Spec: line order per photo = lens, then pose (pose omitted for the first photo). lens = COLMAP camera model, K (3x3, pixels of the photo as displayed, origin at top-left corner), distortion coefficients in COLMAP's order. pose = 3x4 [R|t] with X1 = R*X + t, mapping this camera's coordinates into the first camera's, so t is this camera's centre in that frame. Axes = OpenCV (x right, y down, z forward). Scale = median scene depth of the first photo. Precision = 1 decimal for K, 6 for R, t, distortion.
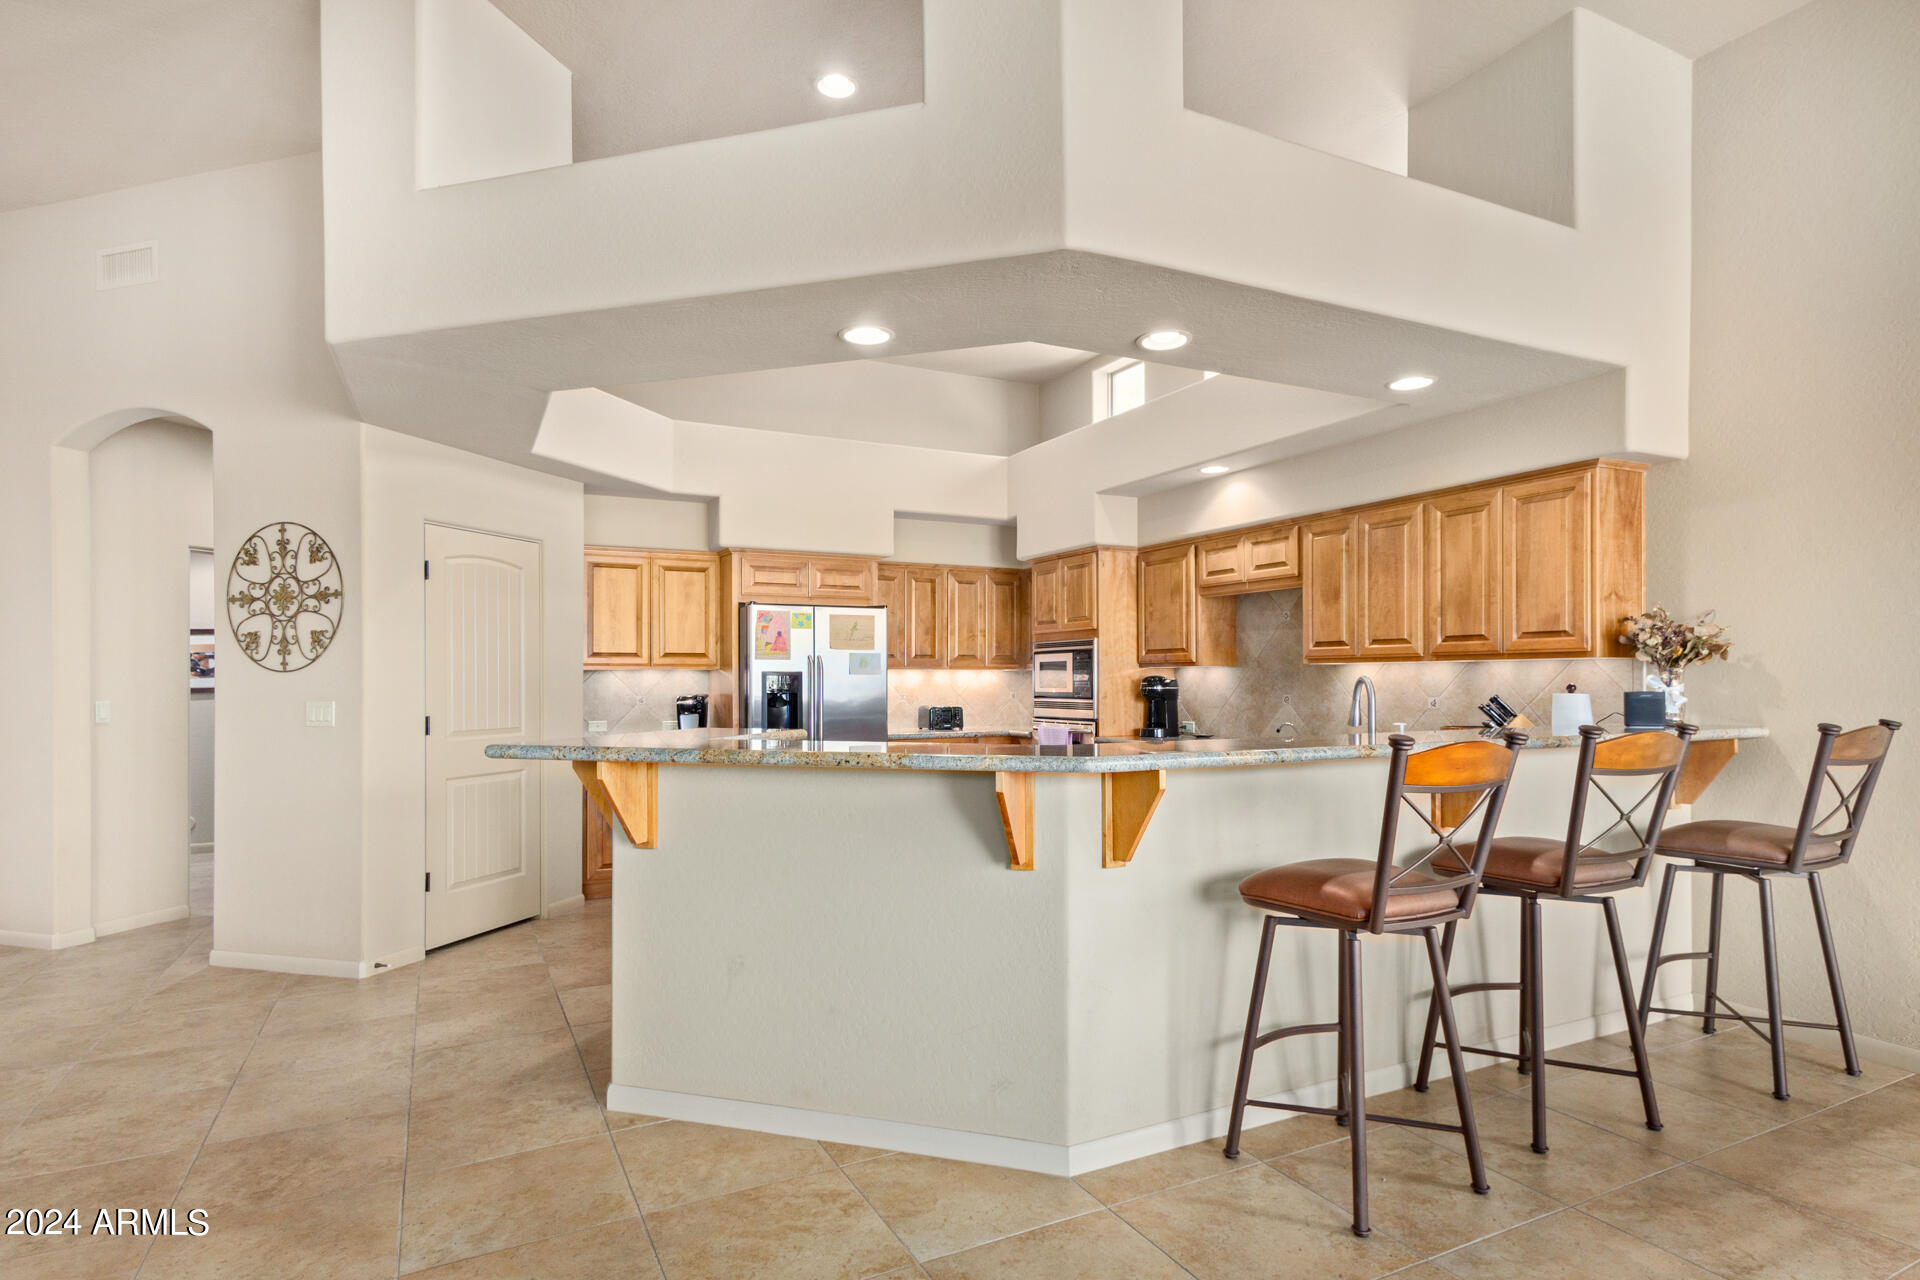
lens RADIAL K [[1025.4, 0, 967.0], [0, 1025.4, 682.6], [0, 0, 1]] dist [0.023675, 0.000031]
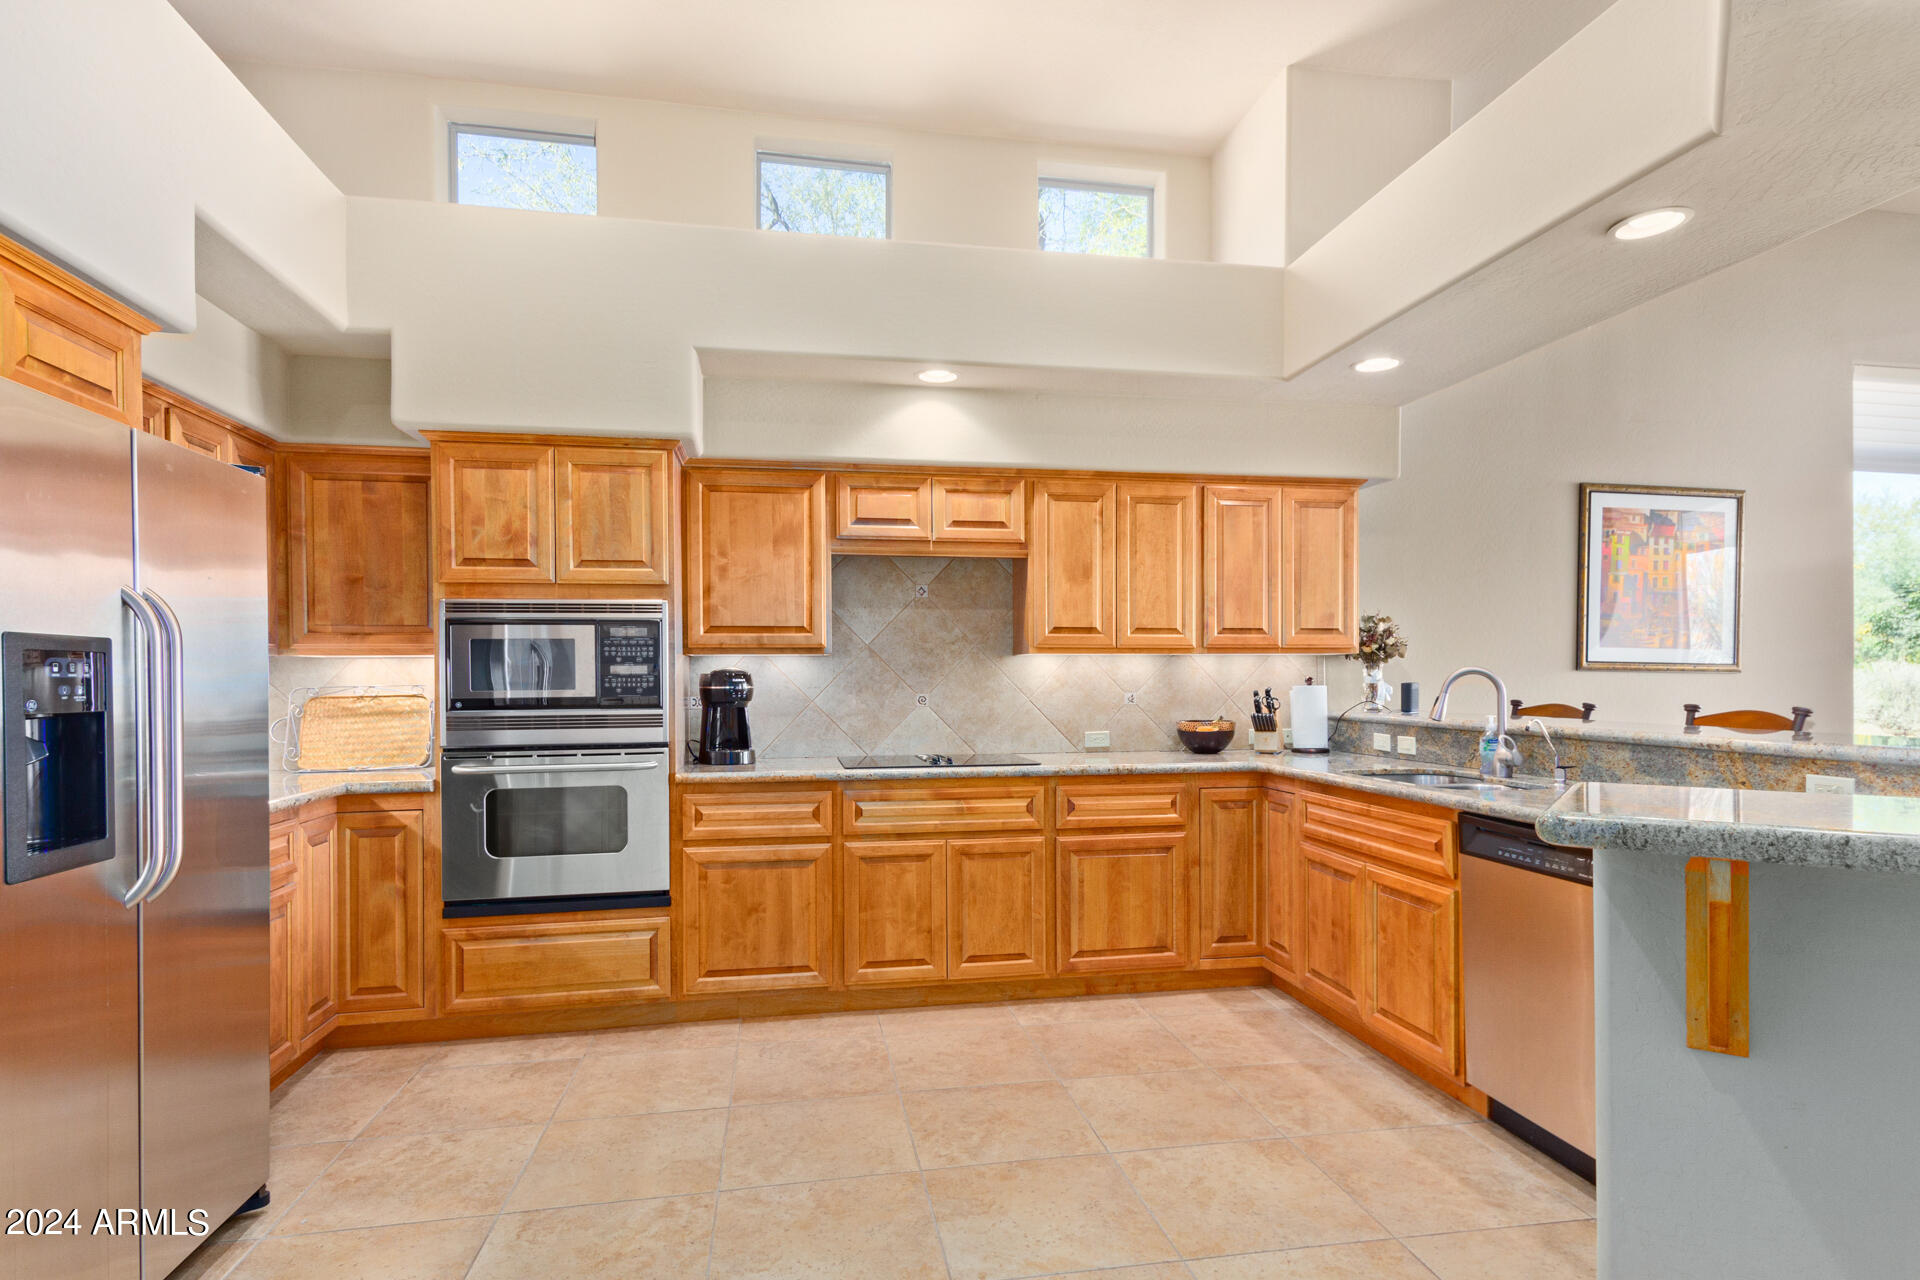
lens RADIAL K [[1025.4, 0, 967.0], [0, 1025.4, 682.6], [0, 0, 1]] dist [0.023675, 0.000031]
pose [[0.291166, -0.001396, 0.956672, -0.502141], [0.005612, 0.999984, -0.000249, 0.004818], [-0.956656, 0.005442, 0.291169, 0.899125]]
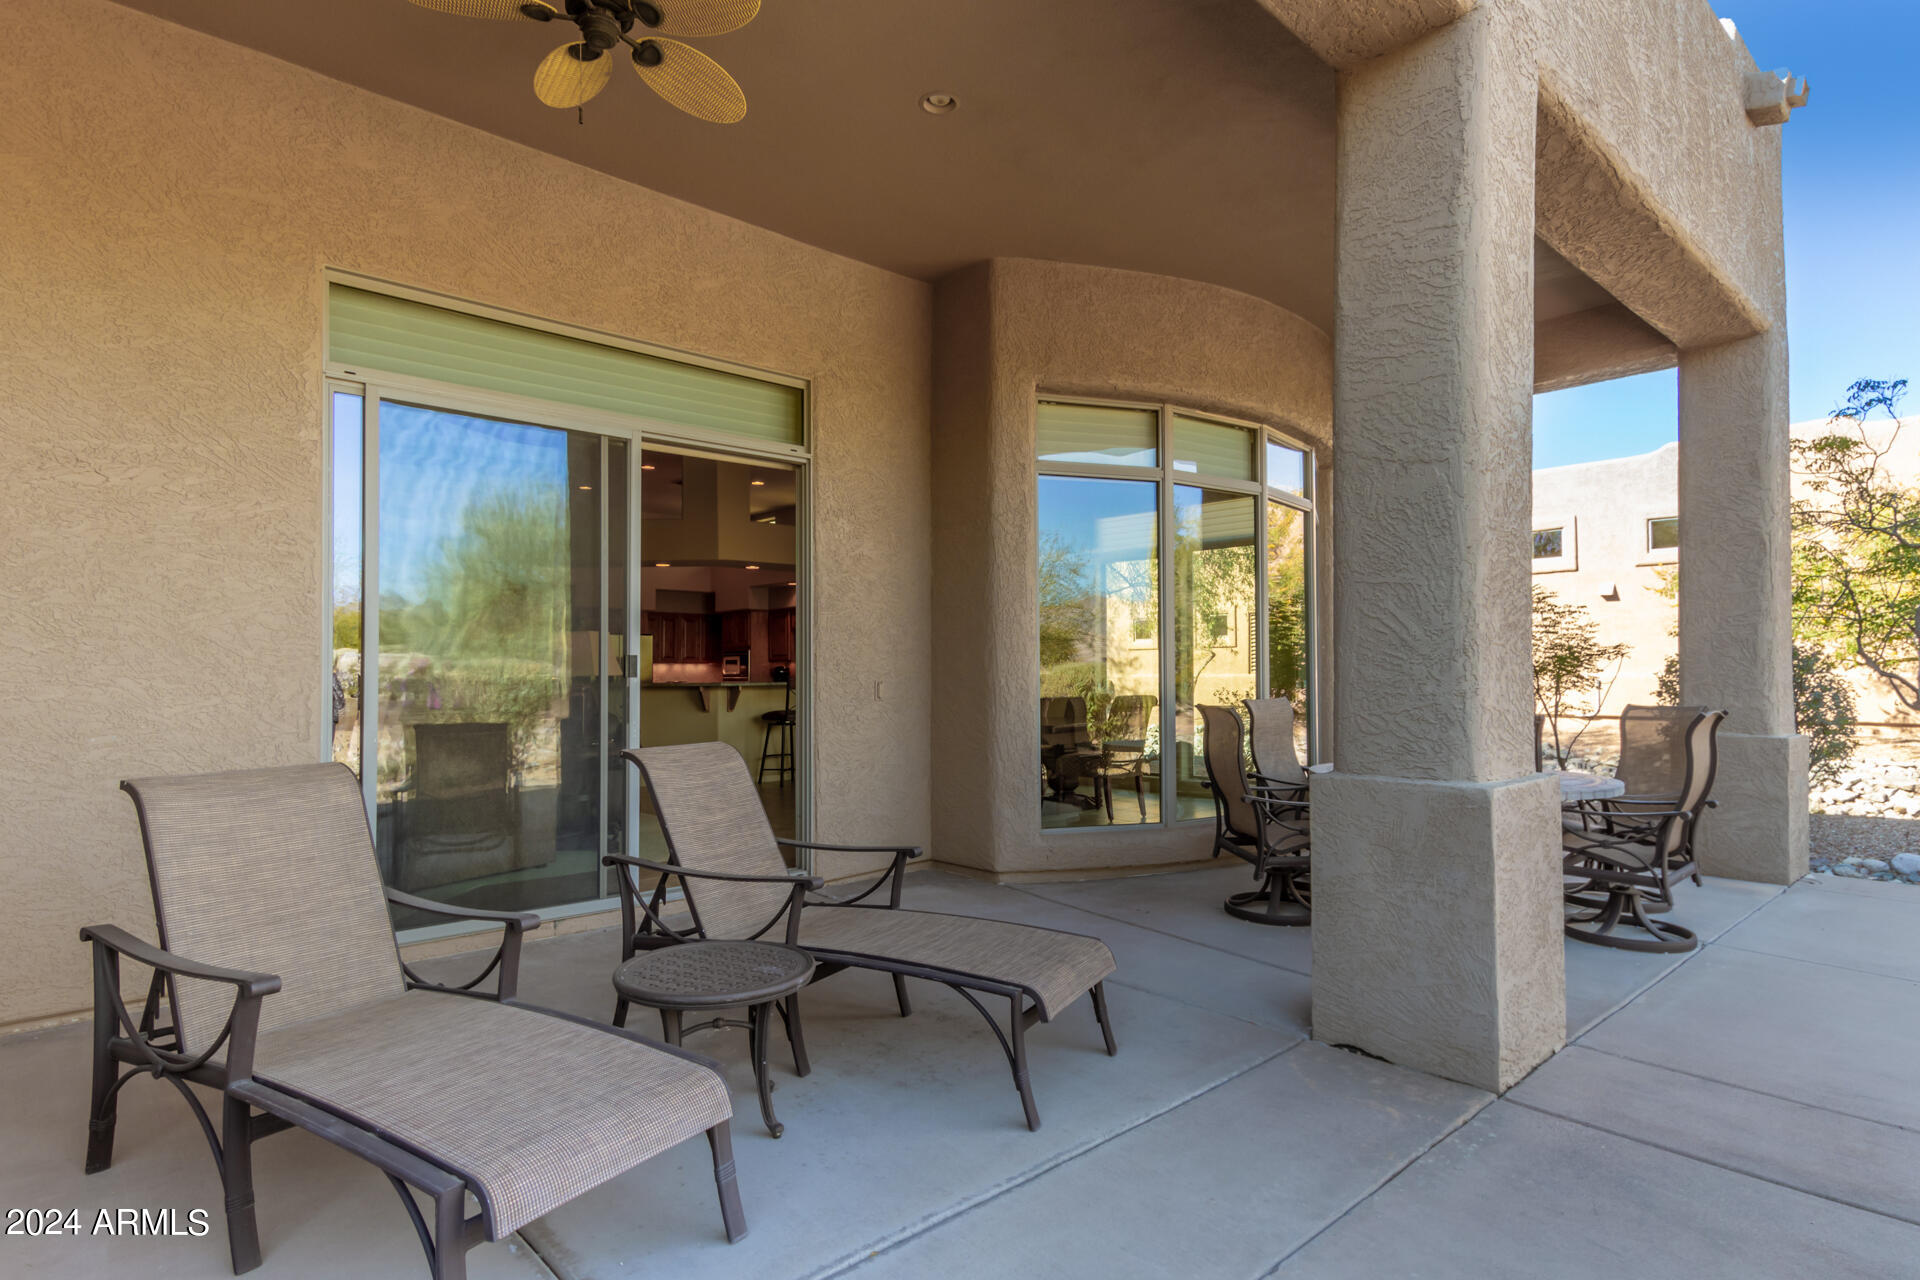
lens RADIAL K [[1017.9, 0, 966.9], [0, 1017.9, 666.0], [0, 0, 1]] dist [0.036206, -0.012845]
pose [[0.963840, -0.000926, 0.266481, -0.016503], [0.004909, 0.999886, -0.014284, 0.038126], [-0.266437, 0.015076, 0.963734, -1.801643]]
